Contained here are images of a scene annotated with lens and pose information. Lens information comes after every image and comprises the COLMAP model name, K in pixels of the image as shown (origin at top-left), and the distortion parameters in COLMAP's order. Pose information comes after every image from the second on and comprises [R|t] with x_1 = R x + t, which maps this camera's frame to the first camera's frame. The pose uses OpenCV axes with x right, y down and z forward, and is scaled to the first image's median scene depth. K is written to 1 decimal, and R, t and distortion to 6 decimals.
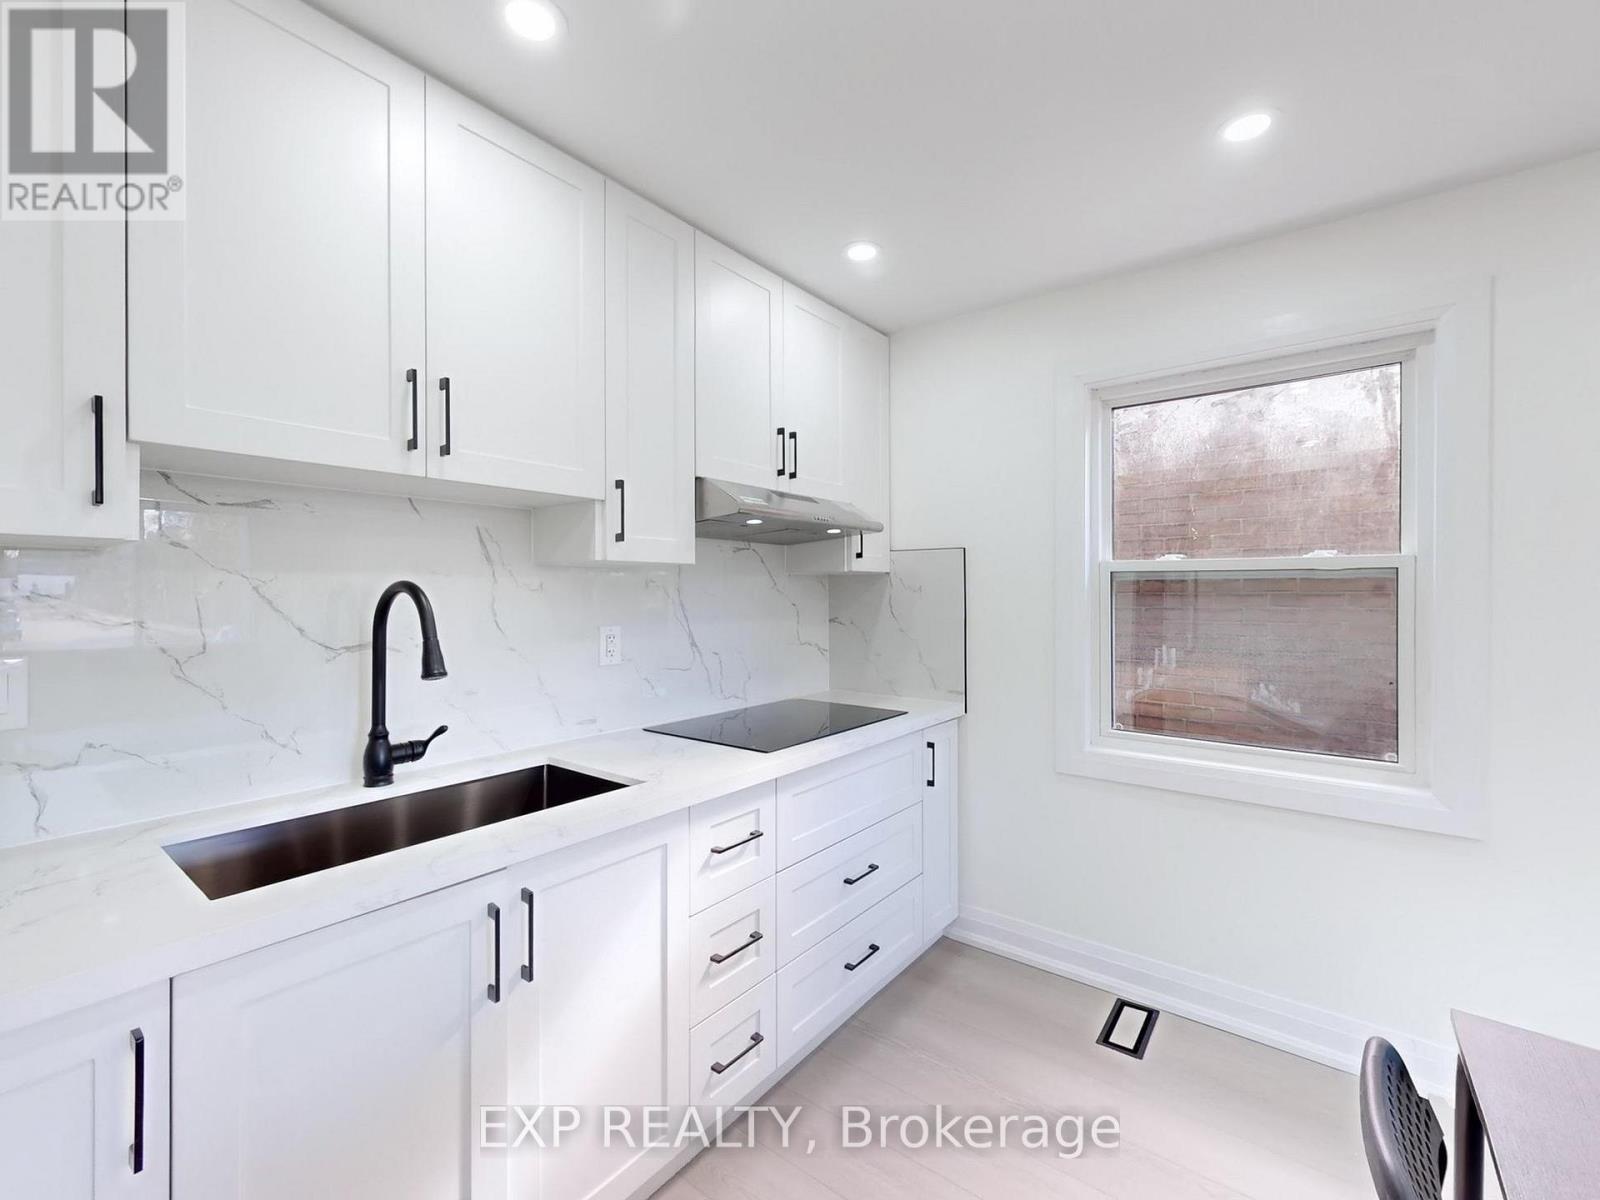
lens RADIAL K [[681.1, 0, 804.7], [0, 681.1, 593.7], [0, 0, 1]] dist [0.001645, 0.000149]
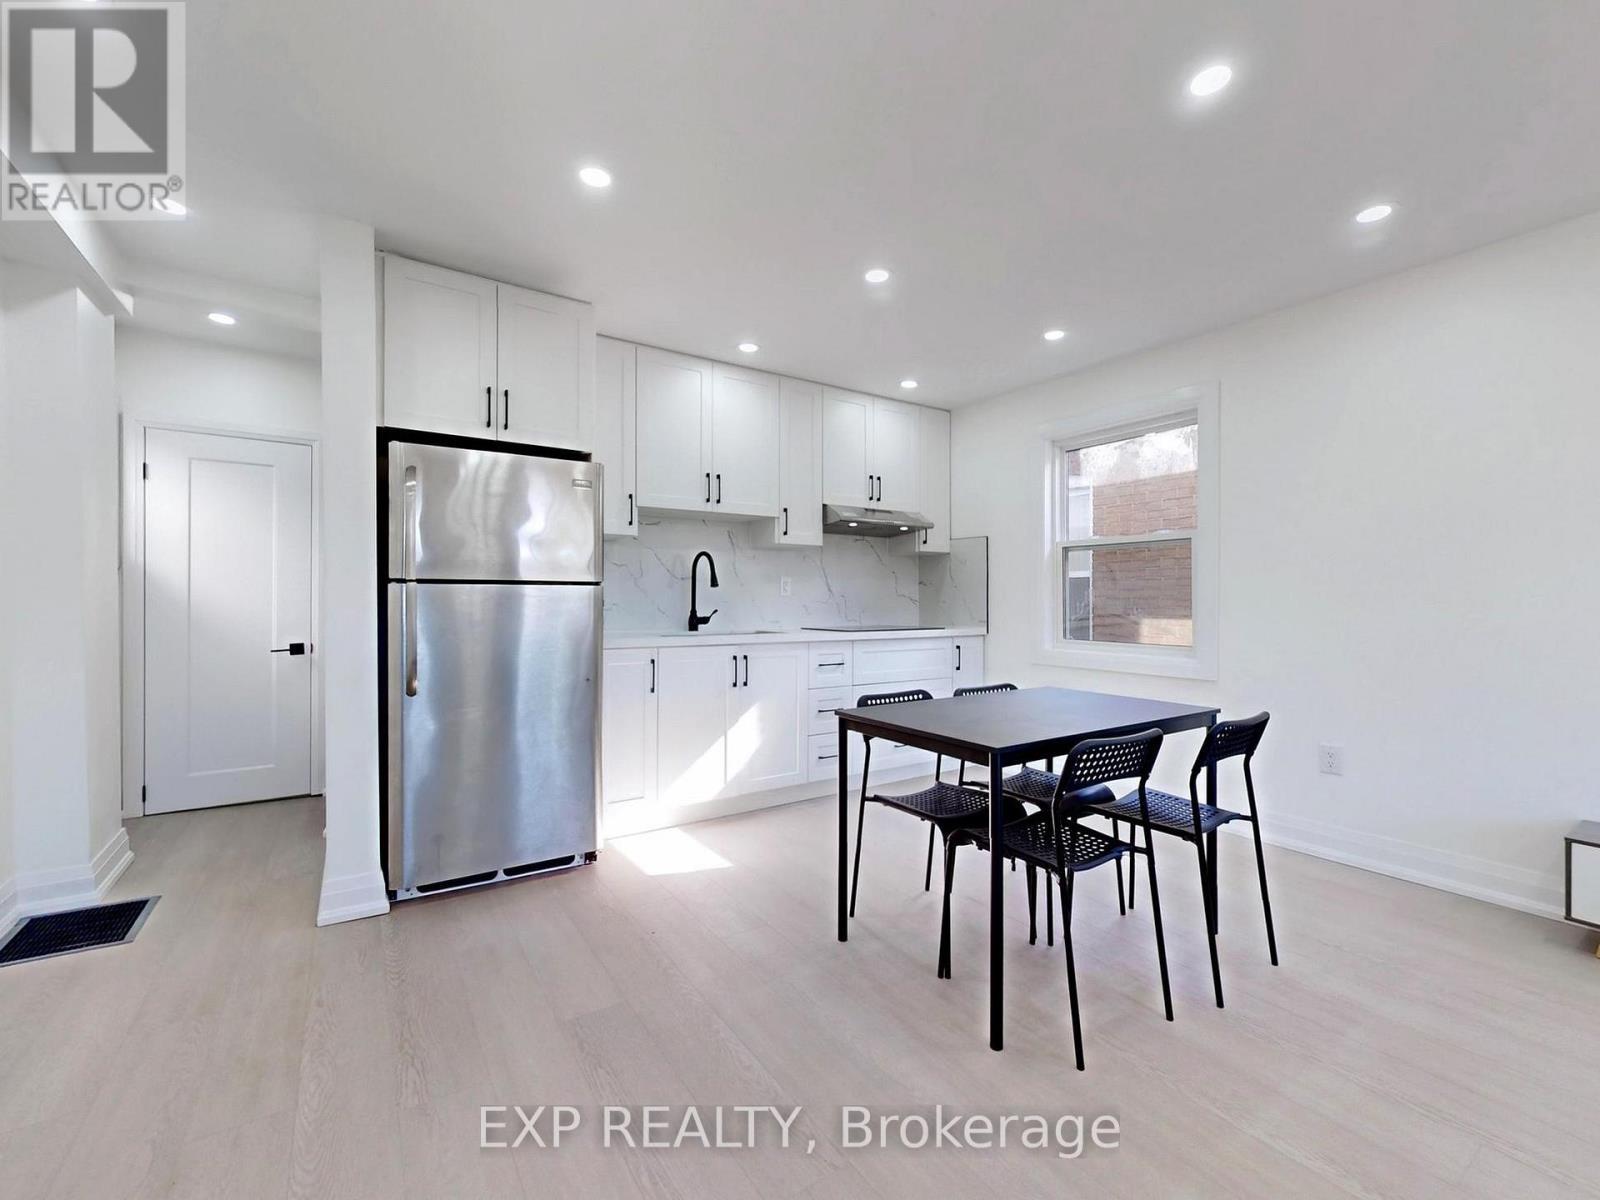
lens RADIAL K [[681.1, 0, 804.7], [0, 681.1, 593.7], [0, 0, 1]] dist [0.001645, 0.000149]
pose [[0.948961, -0.001213, -0.315393, 0.418085], [-0.002020, 0.999949, -0.009921, 0.116793], [0.315388, 0.010052, 0.948909, -0.937013]]
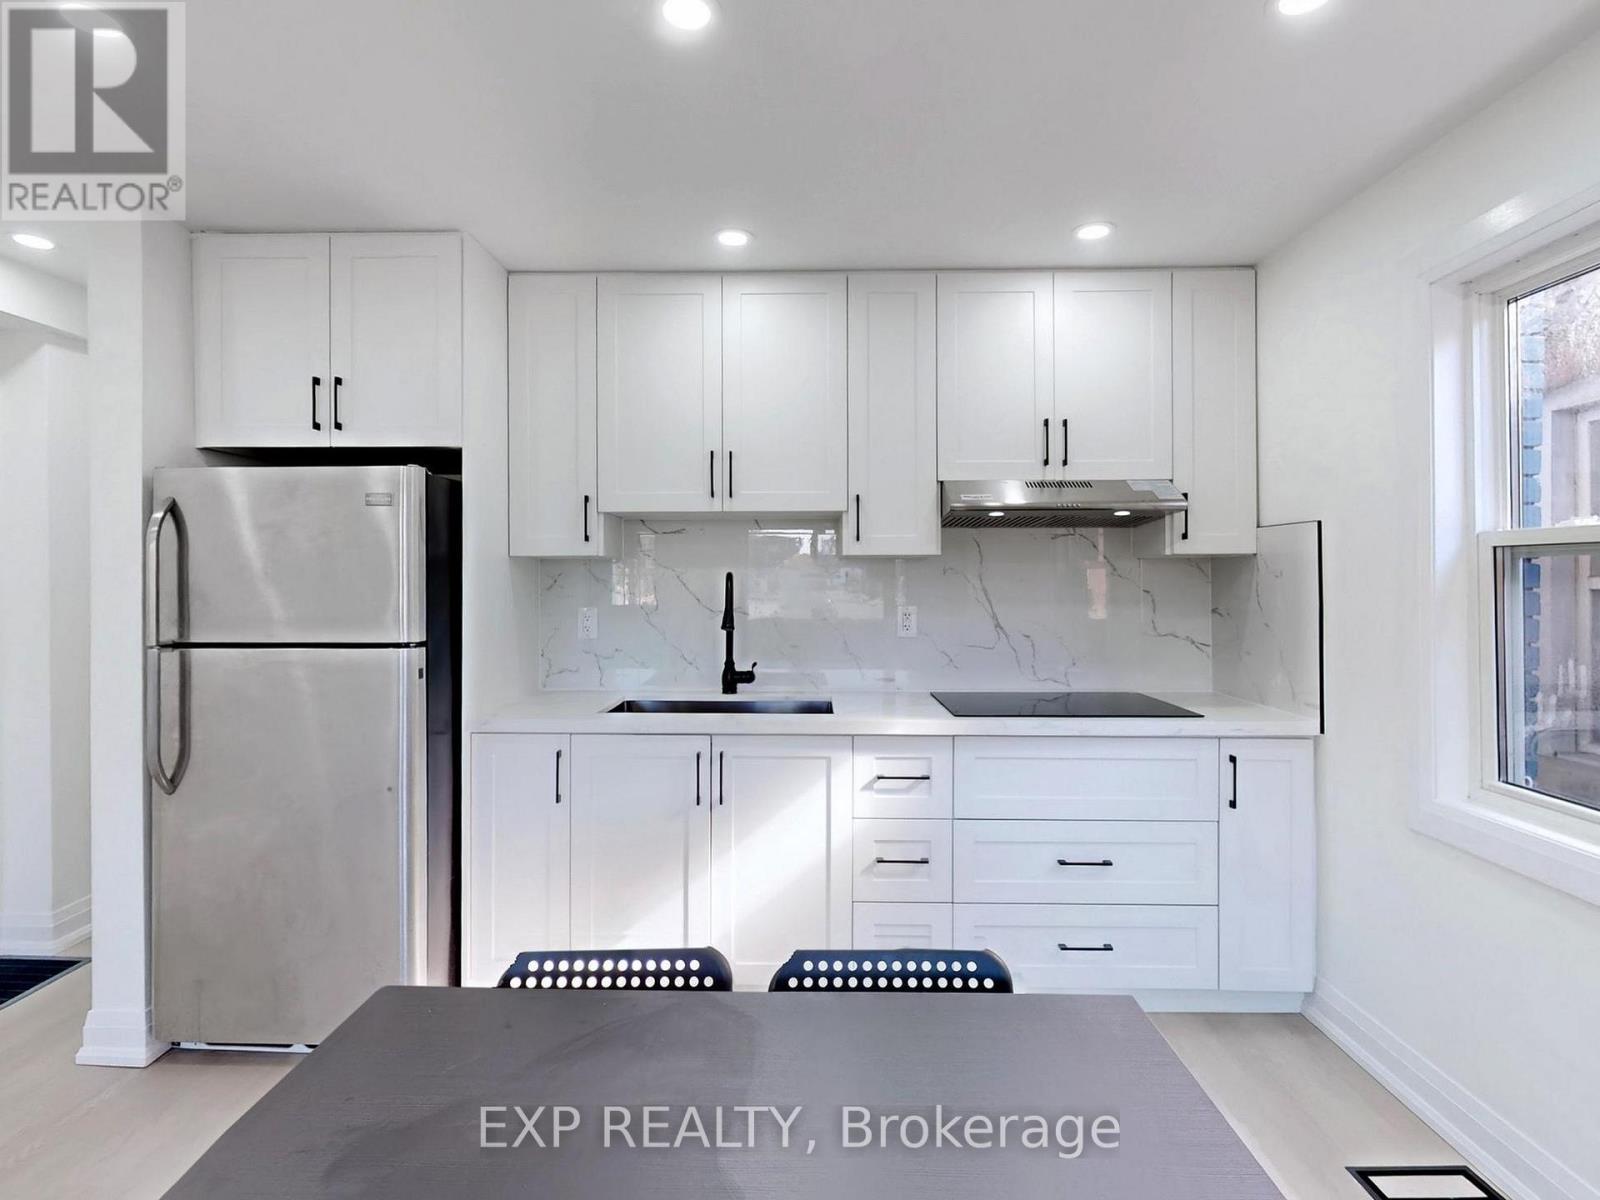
lens RADIAL K [[798.6, 0, 796.1], [0, 798.6, 570.1], [0, 0, 1]] dist [0.001584, -0.000156]
pose [[0.598481, -0.010663, -0.801066, 0.751101], [-0.000257, 0.999909, -0.013502, 0.002634], [0.801137, 0.008286, 0.598424, -0.031522]]
